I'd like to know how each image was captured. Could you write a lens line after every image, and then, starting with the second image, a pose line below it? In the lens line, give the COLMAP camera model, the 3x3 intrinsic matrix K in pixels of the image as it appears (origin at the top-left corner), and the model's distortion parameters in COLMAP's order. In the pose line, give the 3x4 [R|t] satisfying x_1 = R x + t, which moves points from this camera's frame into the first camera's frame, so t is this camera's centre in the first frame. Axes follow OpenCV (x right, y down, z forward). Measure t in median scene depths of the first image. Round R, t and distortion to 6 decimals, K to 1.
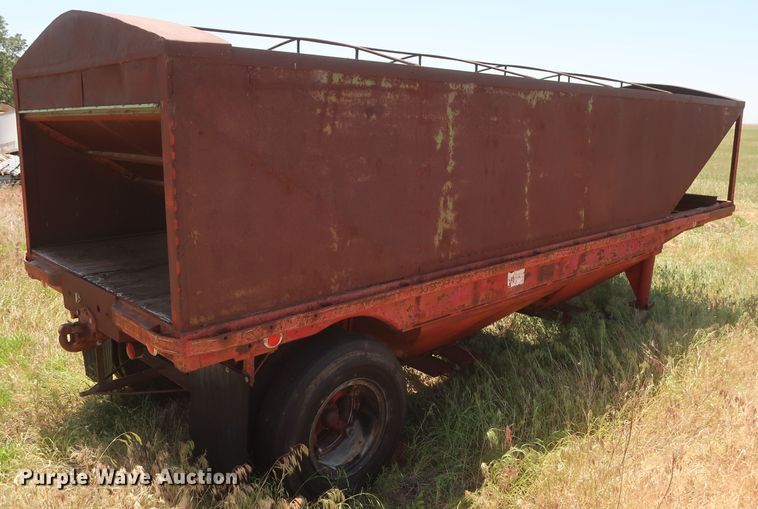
lens RADIAL K [[629.8, 0, 379.0], [0, 629.8, 254.5], [0, 0, 1]] dist [-0.009339, -0.003114]
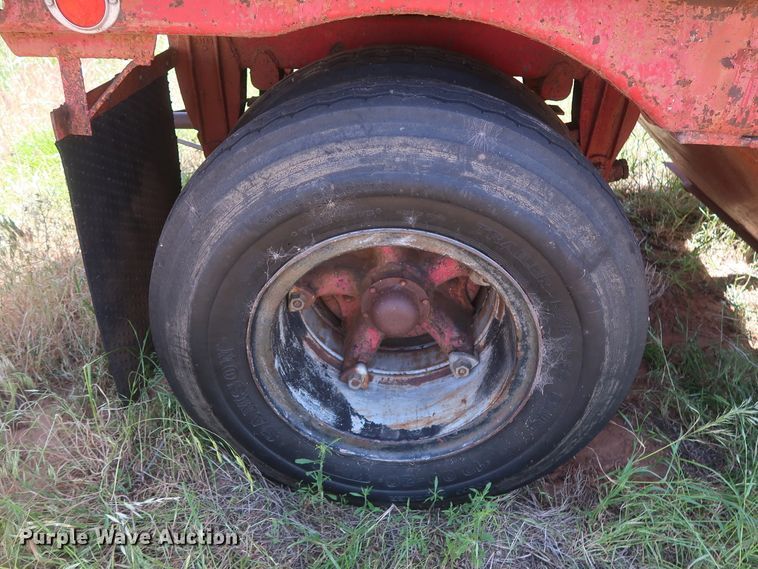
lens RADIAL K [[590.5, 0, 379.0], [0, 590.5, 284.5], [0, 0, 1]] dist [-0.022550, 0.002407]
pose [[0.668311, 0.374401, -0.642794, 0.145471], [-0.156283, 0.915490, 0.370748, 0.110358], [0.727280, -0.147317, 0.670345, 0.752658]]
